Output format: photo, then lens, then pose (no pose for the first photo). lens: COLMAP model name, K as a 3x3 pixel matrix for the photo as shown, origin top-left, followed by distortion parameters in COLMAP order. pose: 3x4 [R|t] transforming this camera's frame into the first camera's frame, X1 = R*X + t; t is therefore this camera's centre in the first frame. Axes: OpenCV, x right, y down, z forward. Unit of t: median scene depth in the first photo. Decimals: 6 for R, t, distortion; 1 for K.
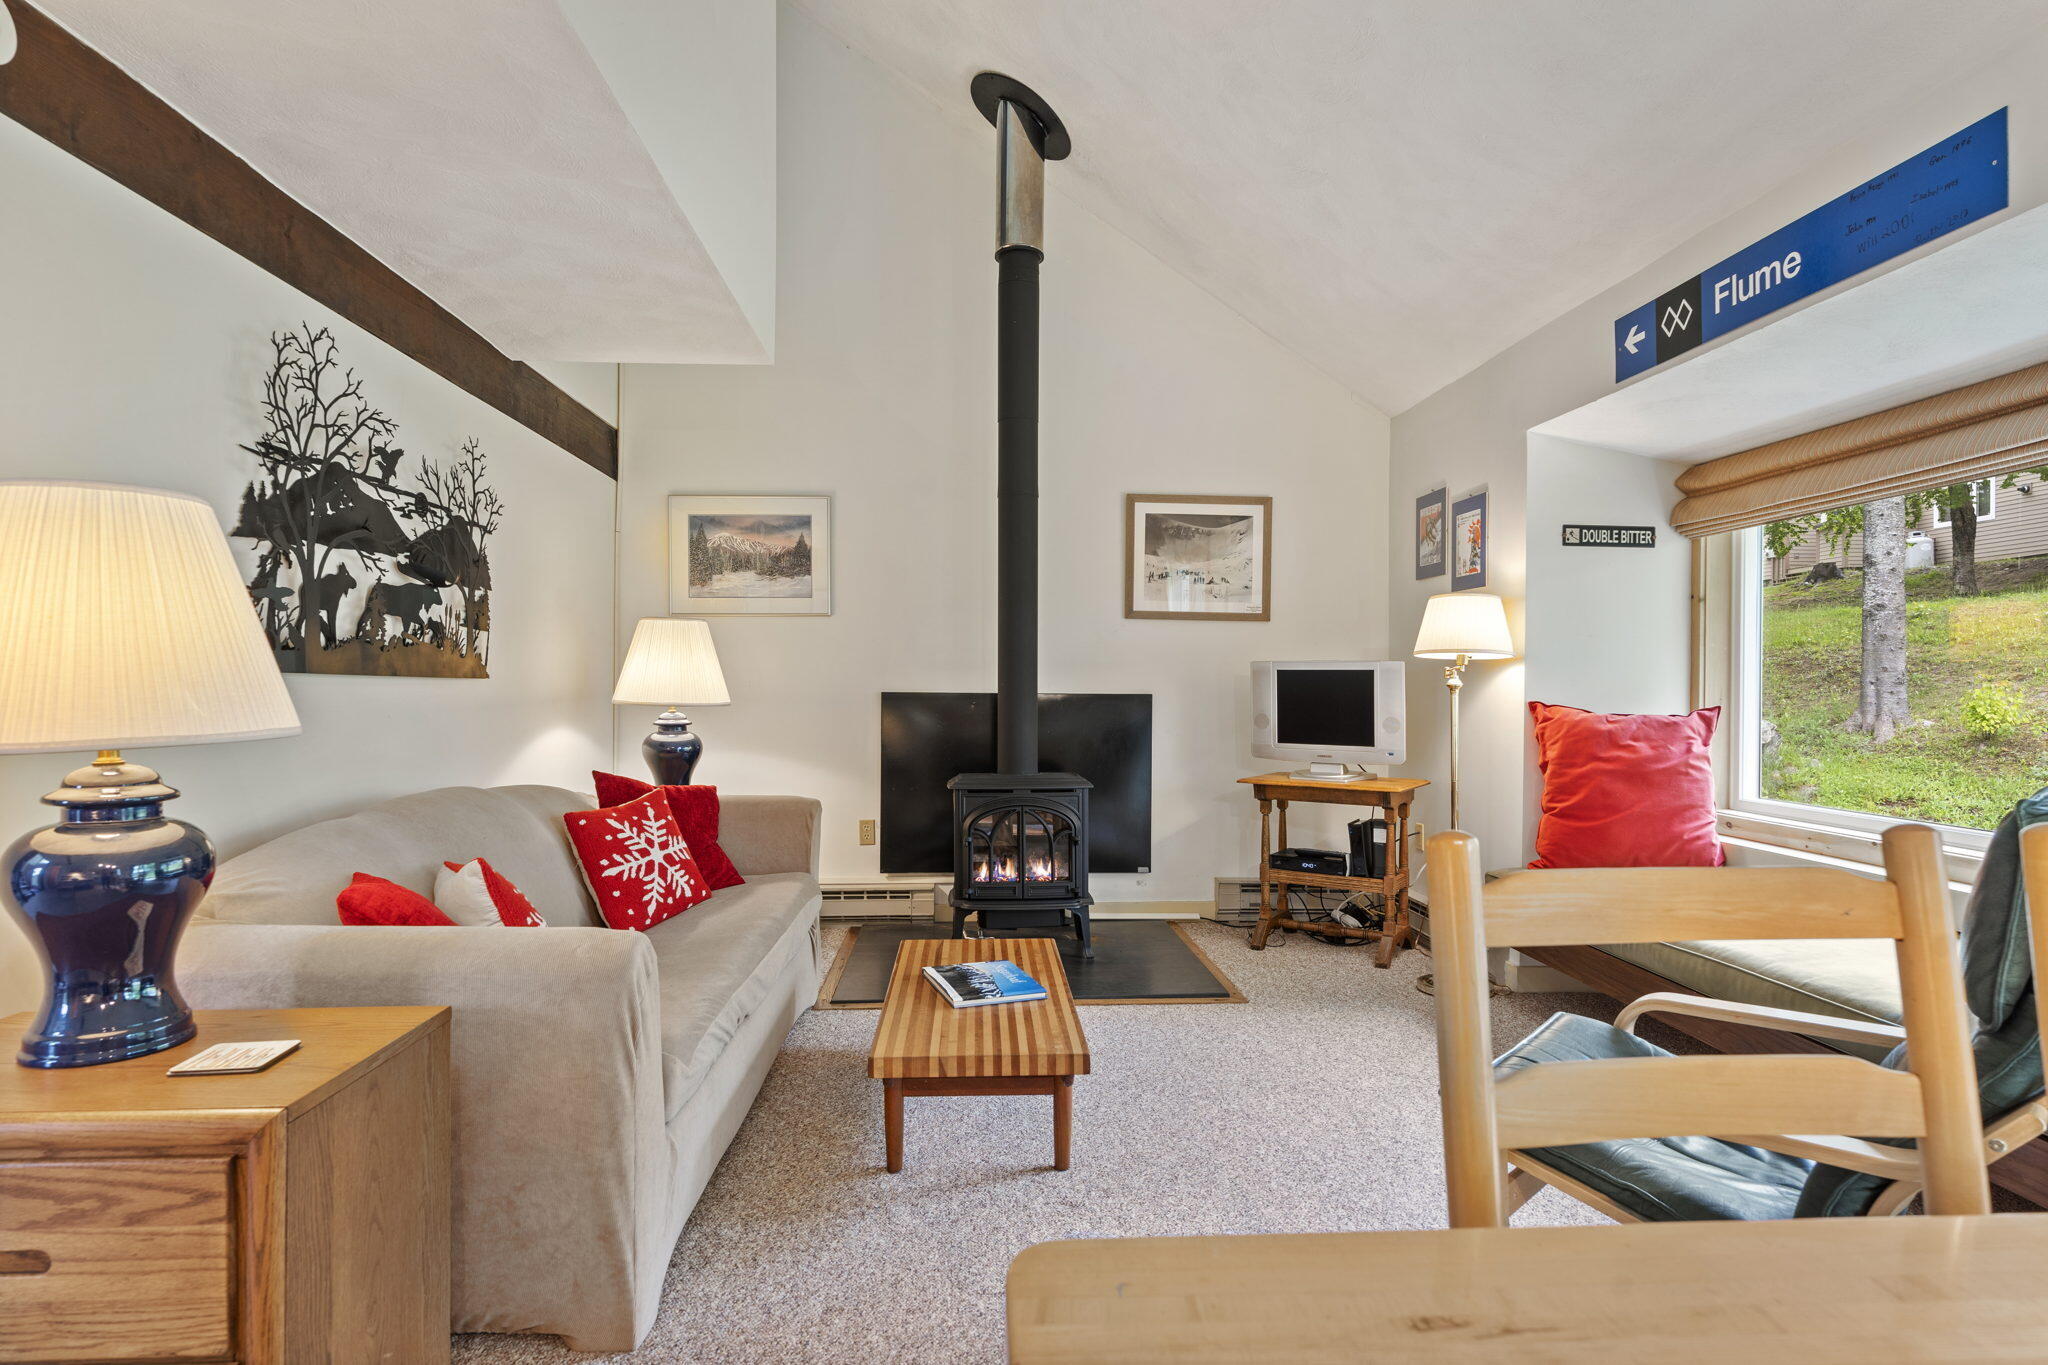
lens RADIAL K [[1072.5, 0, 1018.2], [0, 1072.5, 696.2], [0, 0, 1]] dist [-0.011981, 0.004759]
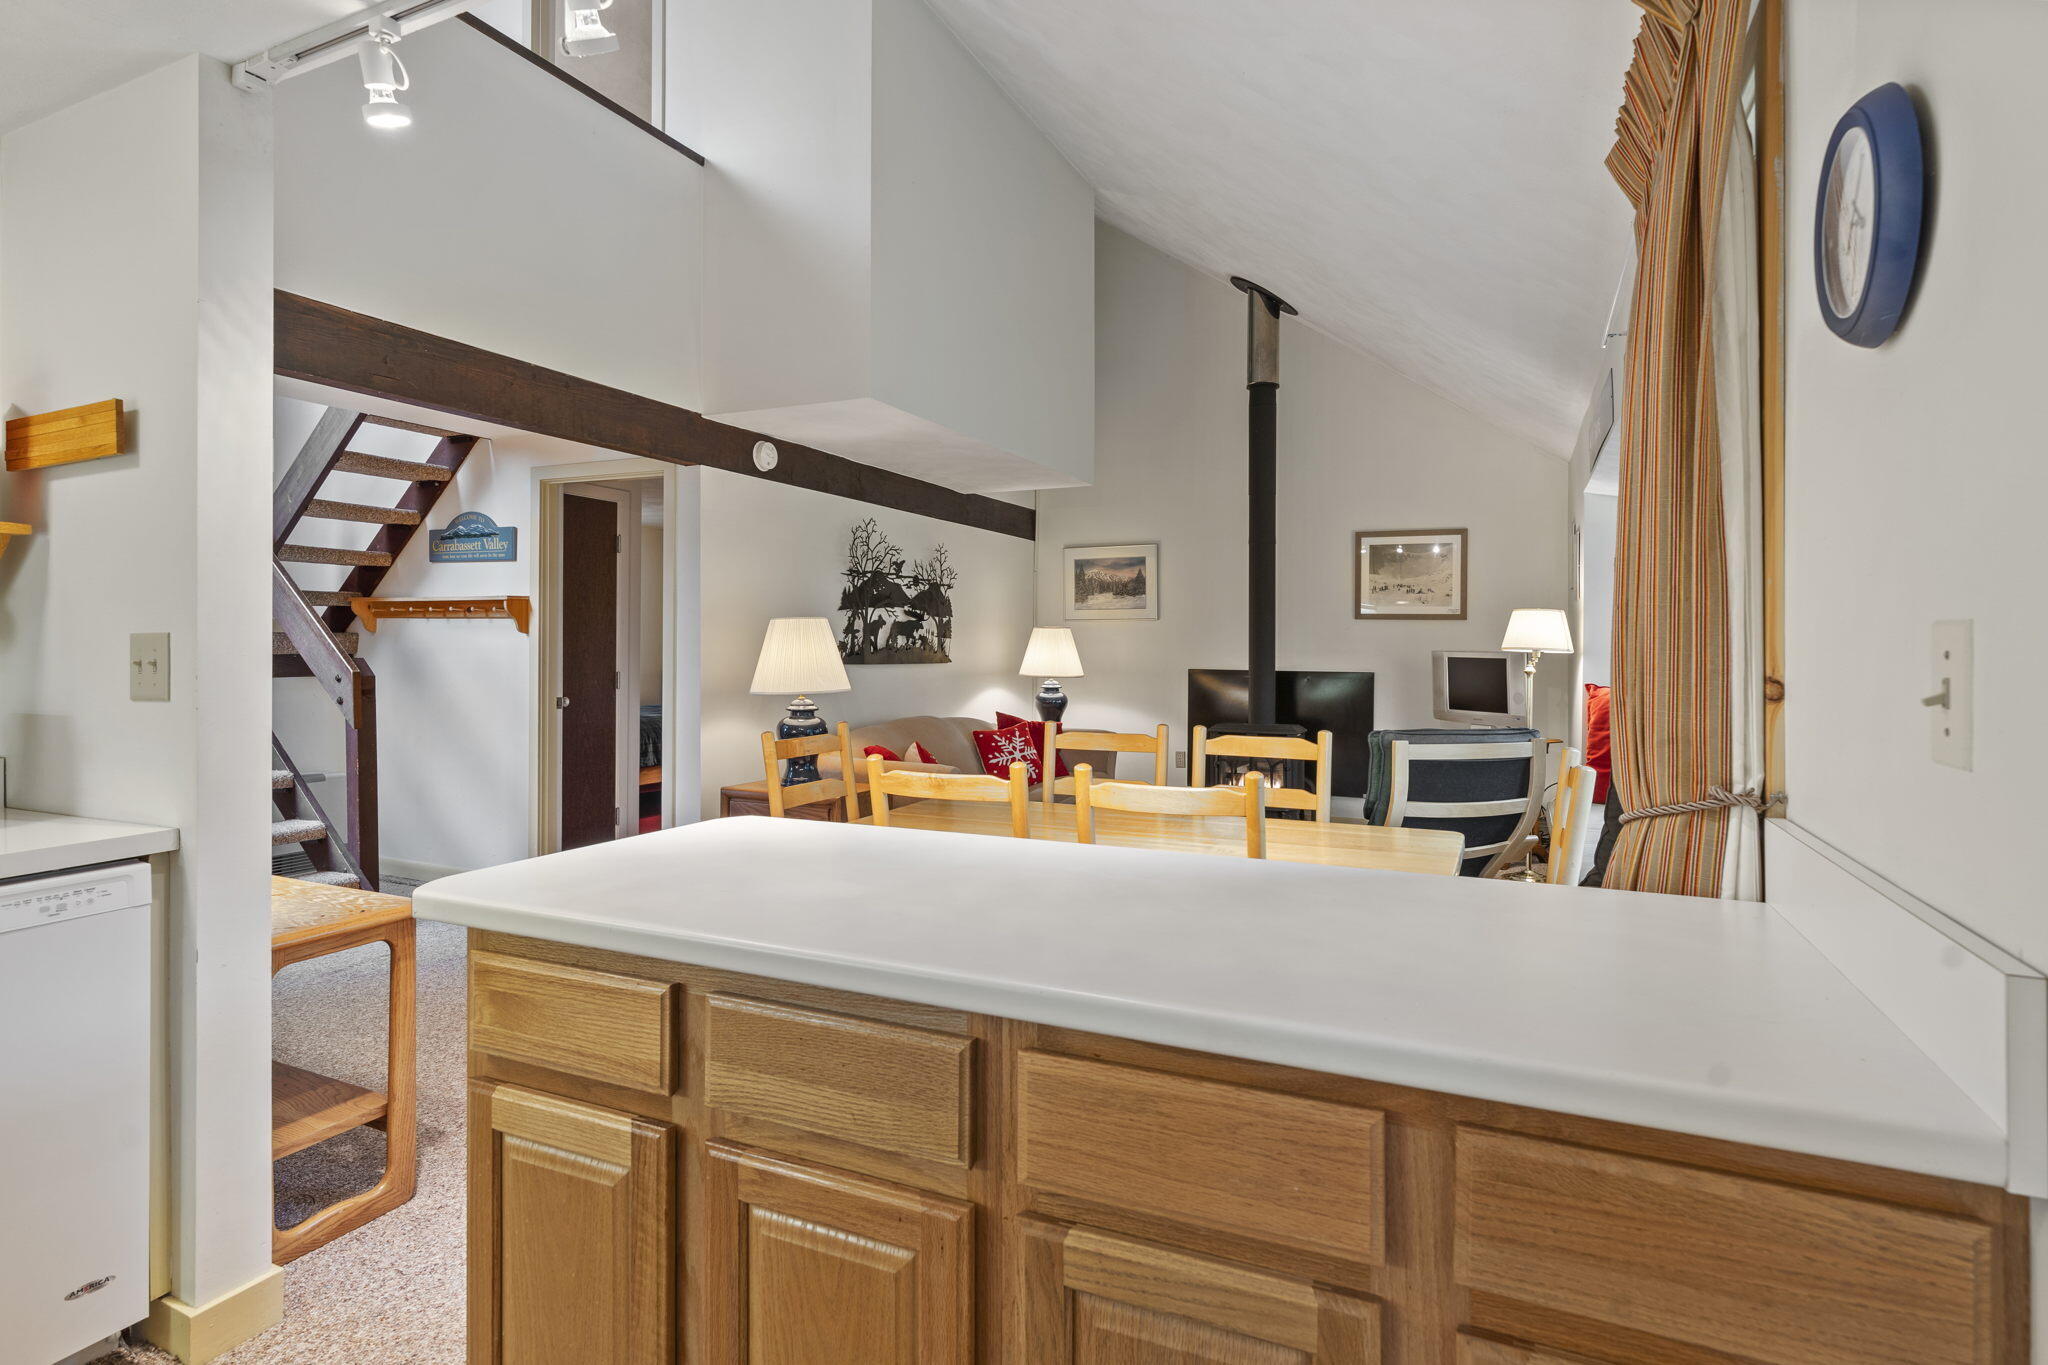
lens RADIAL K [[1037.4, 0, 1012.0], [0, 1037.4, 653.6], [0, 0, 1]] dist [-0.007641, 0.004039]
pose [[0.880756, 0.004776, -0.473546, 0.457109], [-0.006628, 0.999976, -0.002243, -0.027095], [0.473524, 0.005114, 0.880766, -0.560030]]
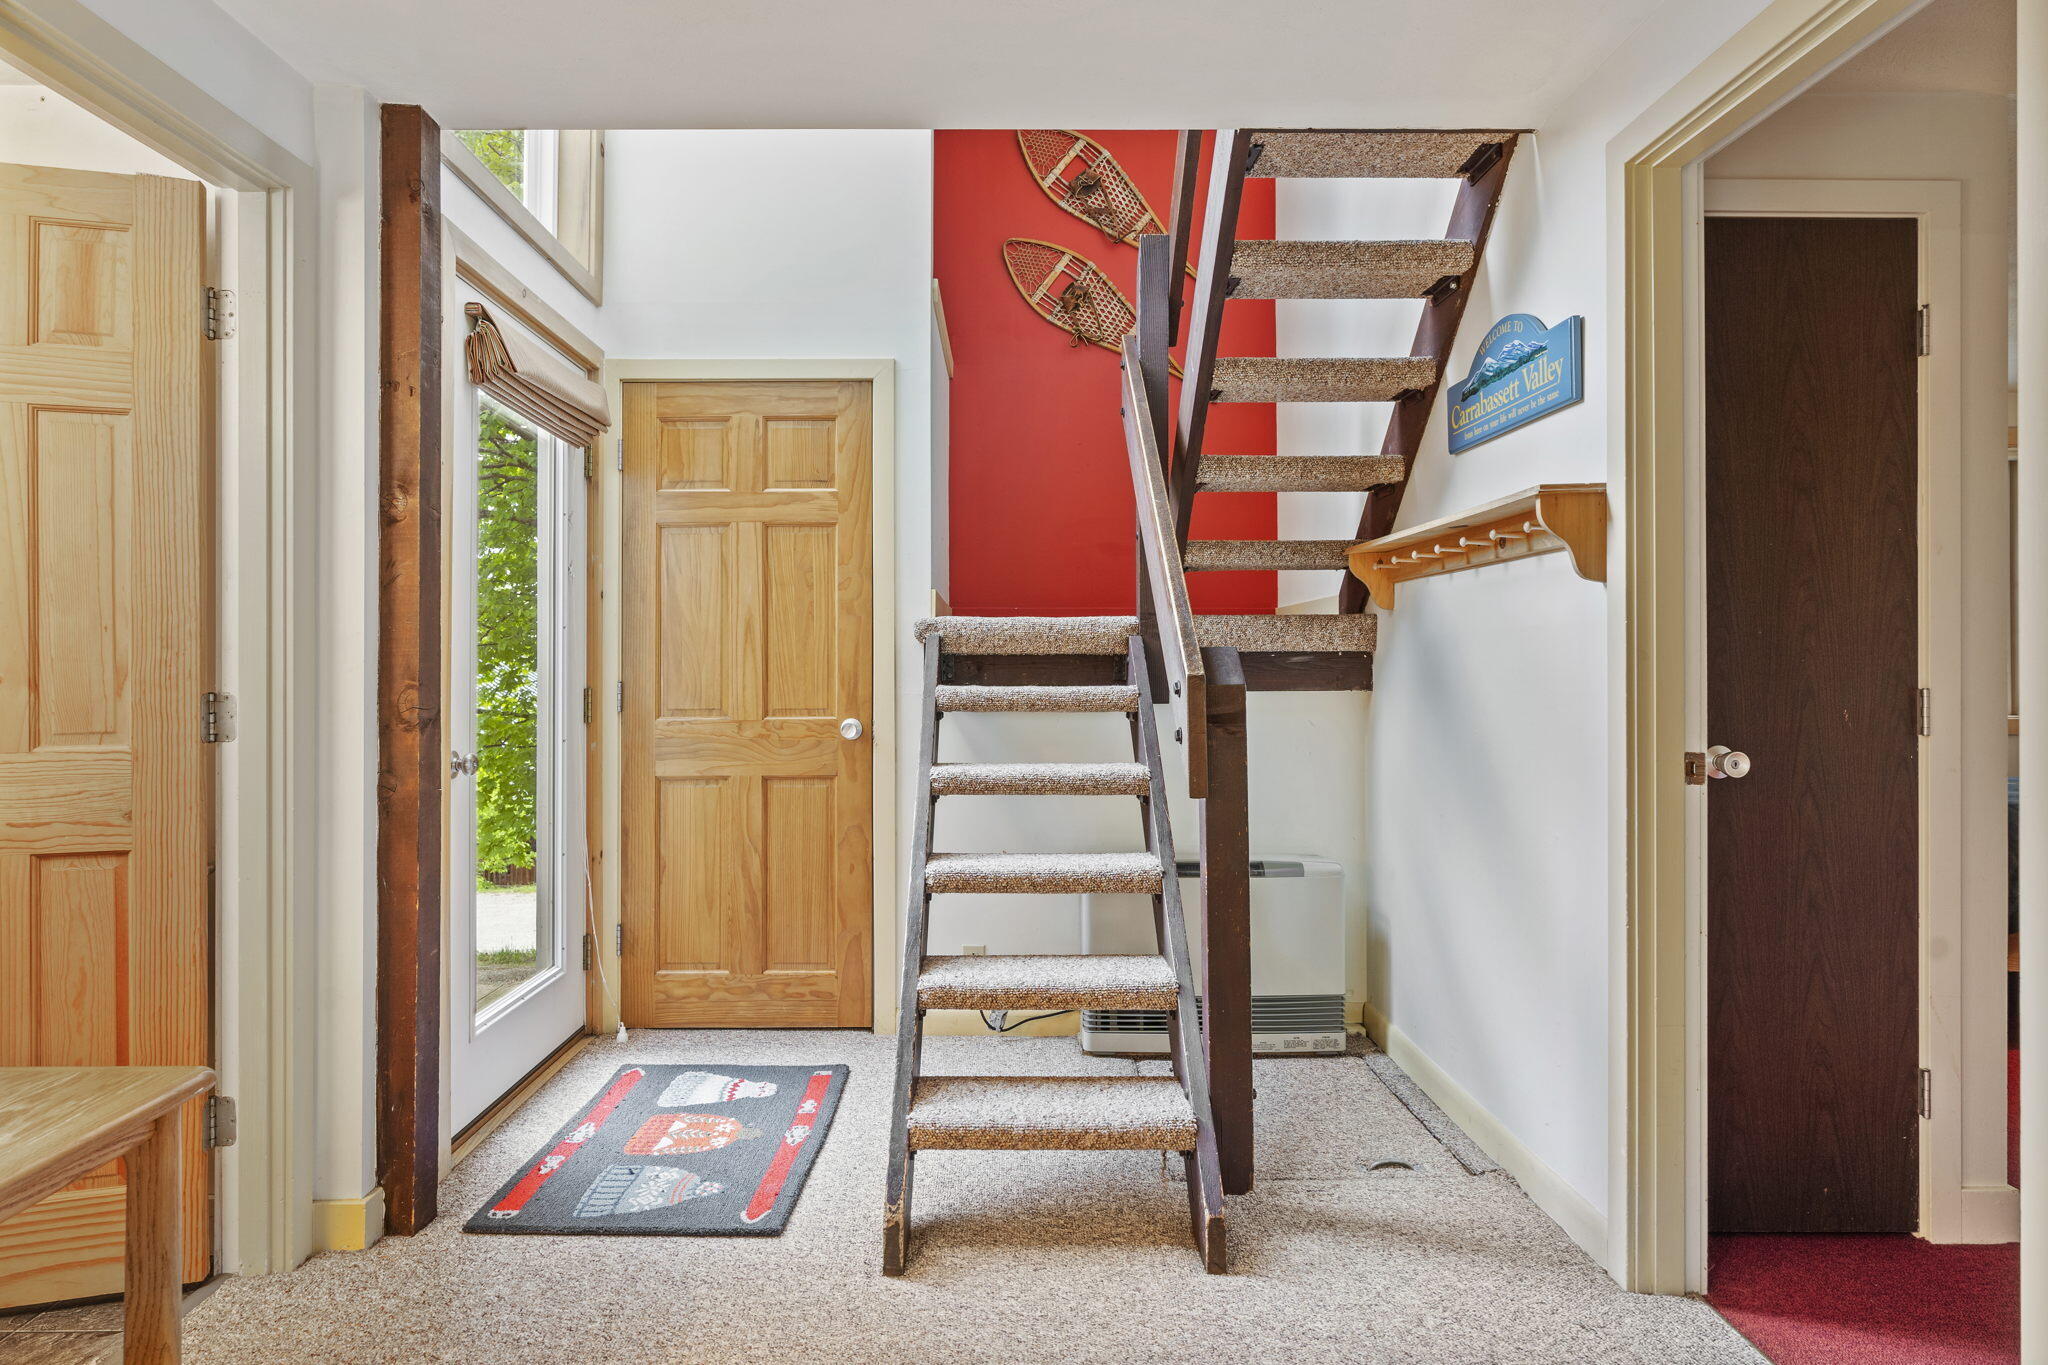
lens RADIAL K [[1114.6, 0, 1003.9], [0, 1114.6, 656.1], [0, 0, 1]] dist [-0.008715, 0.002789]
pose [[-0.061835, -0.000972, -0.998086, 0.453704], [-0.002554, 0.999996, -0.000816, -0.027027], [0.998083, 0.002499, -0.061838, -0.556620]]
